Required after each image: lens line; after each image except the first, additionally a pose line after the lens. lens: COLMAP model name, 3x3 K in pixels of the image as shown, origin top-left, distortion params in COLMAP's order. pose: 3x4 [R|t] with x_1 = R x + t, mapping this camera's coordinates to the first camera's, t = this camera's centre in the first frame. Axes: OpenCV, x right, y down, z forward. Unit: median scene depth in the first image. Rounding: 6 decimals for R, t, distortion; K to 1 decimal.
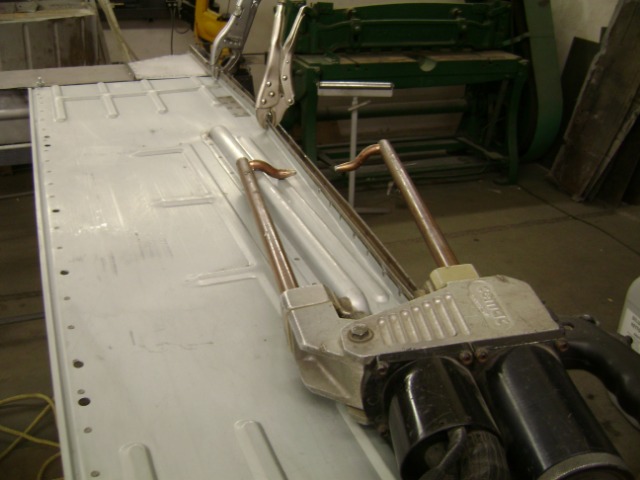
lens RADIAL K [[650.8, 0, 320.0], [0, 650.8, 240.0], [0, 0, 1]] dist [-0.177639, 0.040631]
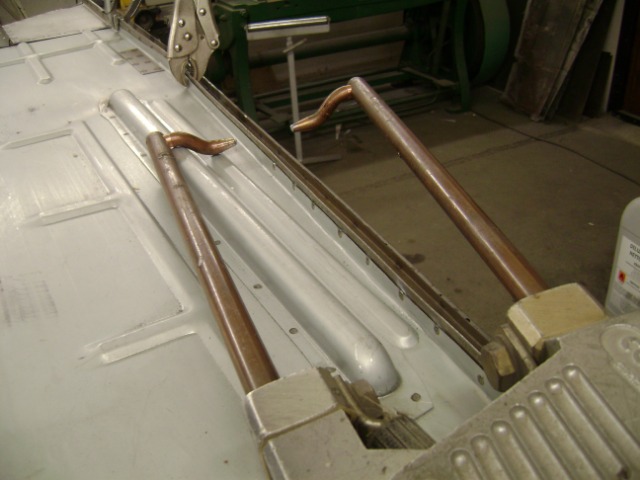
lens RADIAL K [[650.8, 0, 320.0], [0, 650.8, 240.0], [0, 0, 1]] dist [-0.177639, 0.040631]
pose [[0.987801, -0.139916, 0.068355, -0.007407], [0.133790, 0.987163, 0.087229, -0.037172], [-0.079683, -0.077020, 0.993840, 0.228809]]
